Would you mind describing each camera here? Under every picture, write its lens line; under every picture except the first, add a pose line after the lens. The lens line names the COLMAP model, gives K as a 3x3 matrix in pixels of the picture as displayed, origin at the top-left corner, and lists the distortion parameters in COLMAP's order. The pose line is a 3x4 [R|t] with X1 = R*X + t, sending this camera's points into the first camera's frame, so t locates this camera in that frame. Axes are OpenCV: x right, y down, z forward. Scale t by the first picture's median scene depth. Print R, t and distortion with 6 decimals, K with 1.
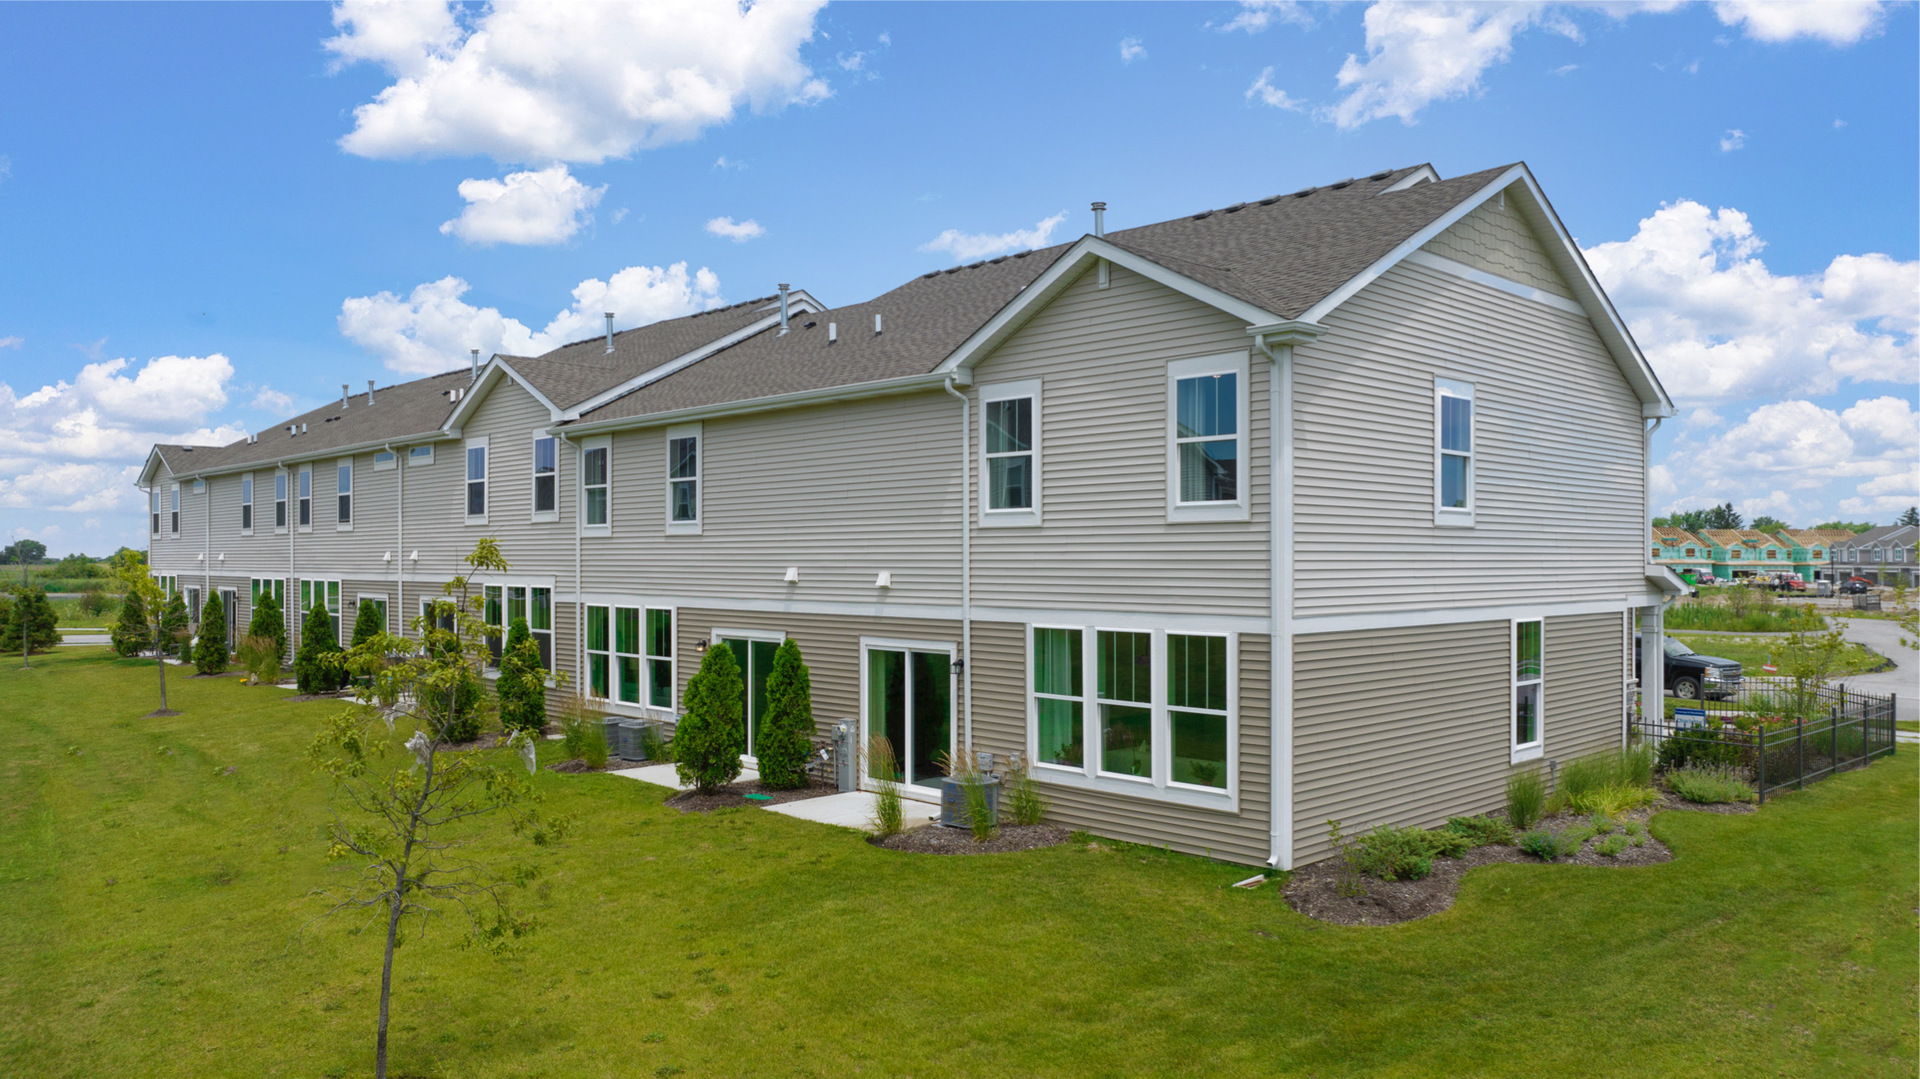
lens RADIAL K [[1321.8, 0, 955.3], [0, 1321.8, 618.8], [0, 0, 1]] dist [-0.007496, -0.000982]
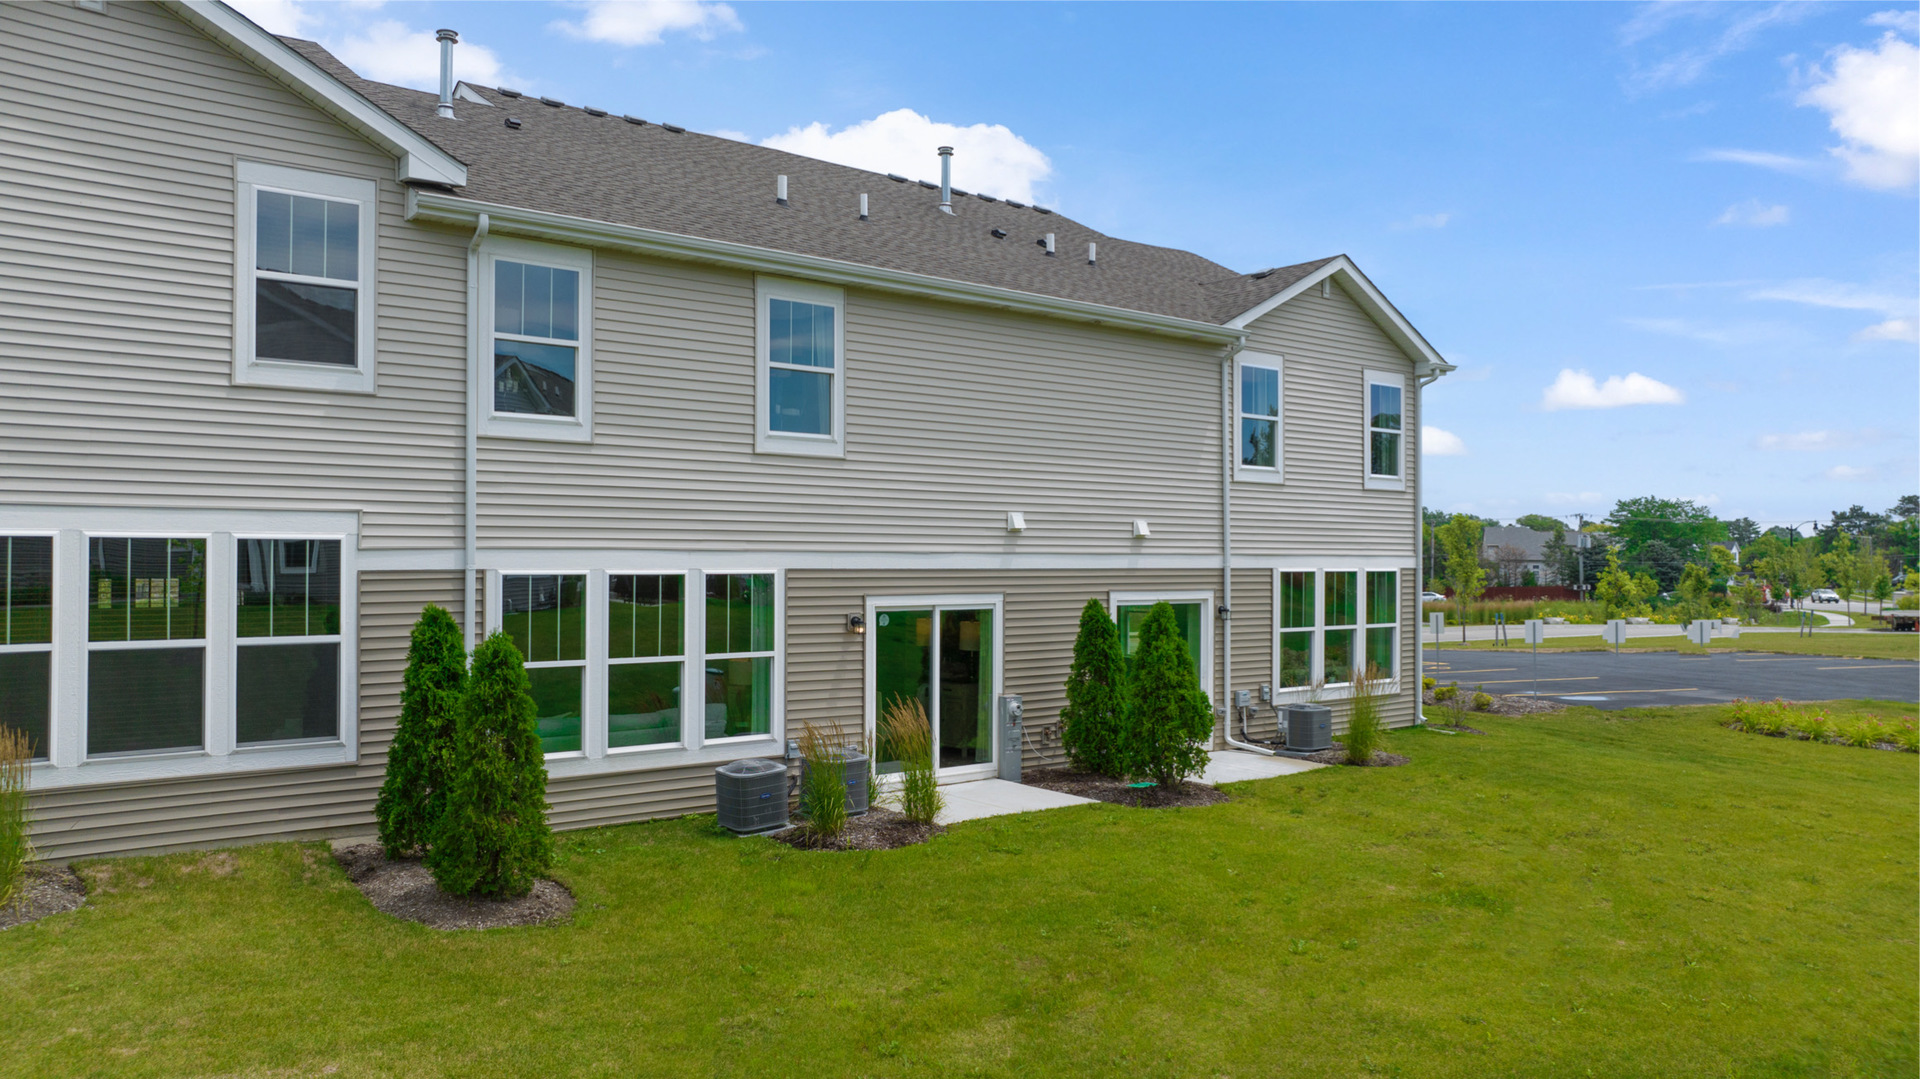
lens RADIAL K [[1362.4, 0, 960.0], [0, 1362.4, 539.5], [0, 0, 1]] dist [-0.025104, -0.002240]
pose [[0.106664, -0.024668, 0.993989, -1.001300], [0.005855, 0.999690, 0.024182, -0.045265], [-0.994278, 0.003241, 0.106775, 1.009349]]
